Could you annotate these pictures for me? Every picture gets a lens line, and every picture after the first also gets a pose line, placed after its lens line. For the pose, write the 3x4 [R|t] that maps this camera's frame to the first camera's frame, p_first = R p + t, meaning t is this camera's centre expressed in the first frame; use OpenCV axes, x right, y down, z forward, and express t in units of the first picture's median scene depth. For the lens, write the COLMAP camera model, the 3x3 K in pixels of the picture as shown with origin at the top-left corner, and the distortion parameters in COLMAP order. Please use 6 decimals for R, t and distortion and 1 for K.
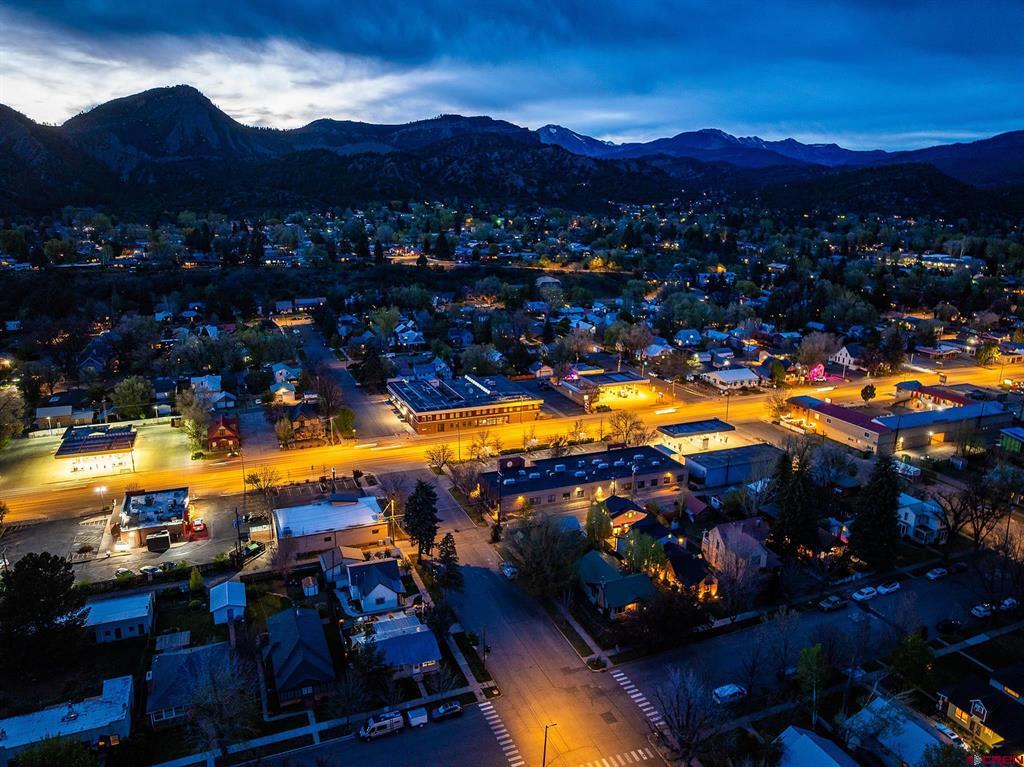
lens RADIAL K [[723.9, 0, 510.1], [0, 723.9, 380.3], [0, 0, 1]] dist [-0.032894, 0.004168]
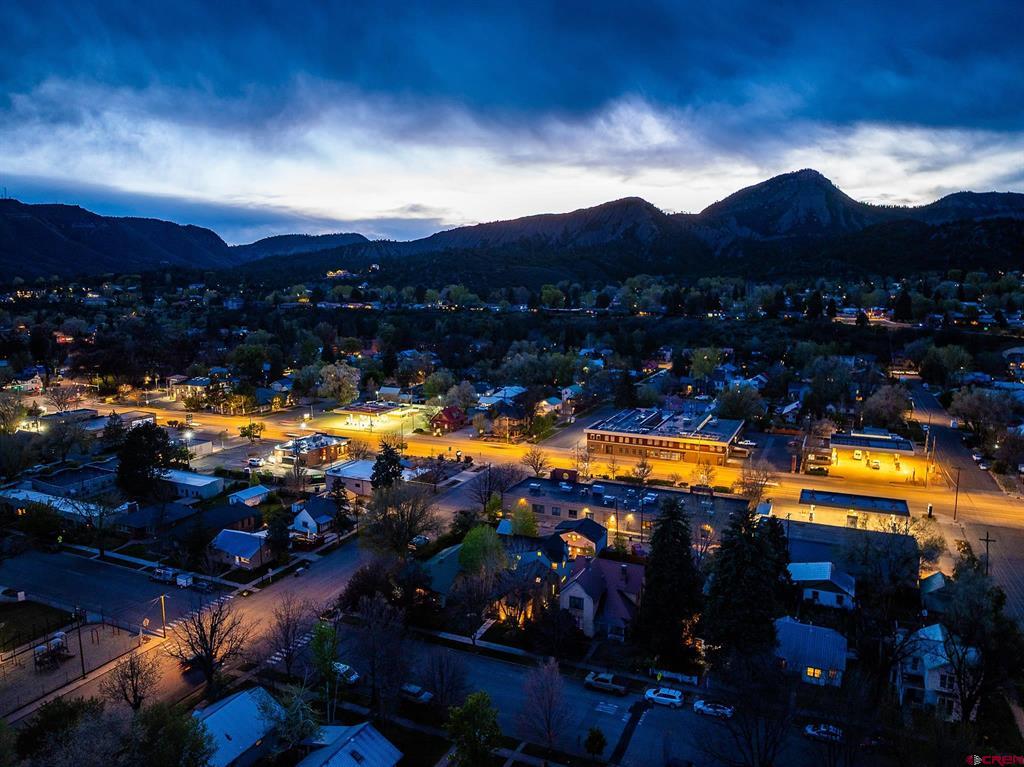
lens RADIAL K [[723.9, 0, 510.1], [0, 723.9, 380.3], [0, 0, 1]] dist [-0.032894, 0.004168]
pose [[0.683669, 0.101656, -0.722678, 0.506477], [-0.179850, 0.983179, -0.031843, 0.028729], [0.707284, 0.151743, 0.690451, 0.219152]]
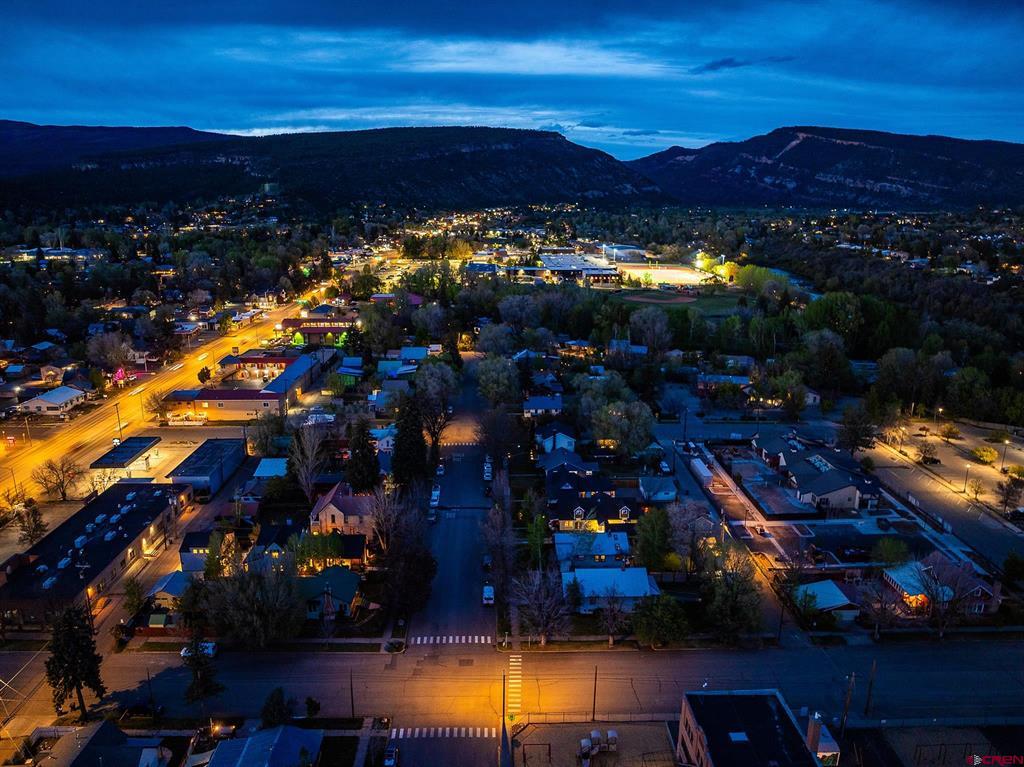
lens RADIAL K [[723.9, 0, 510.1], [0, 723.9, 380.3], [0, 0, 1]] dist [-0.032894, 0.004168]
pose [[0.350696, -0.241773, 0.904742, -0.338177], [0.230793, 0.958615, 0.166710, -0.053887], [-0.907605, 0.150344, 0.391982, 0.199406]]
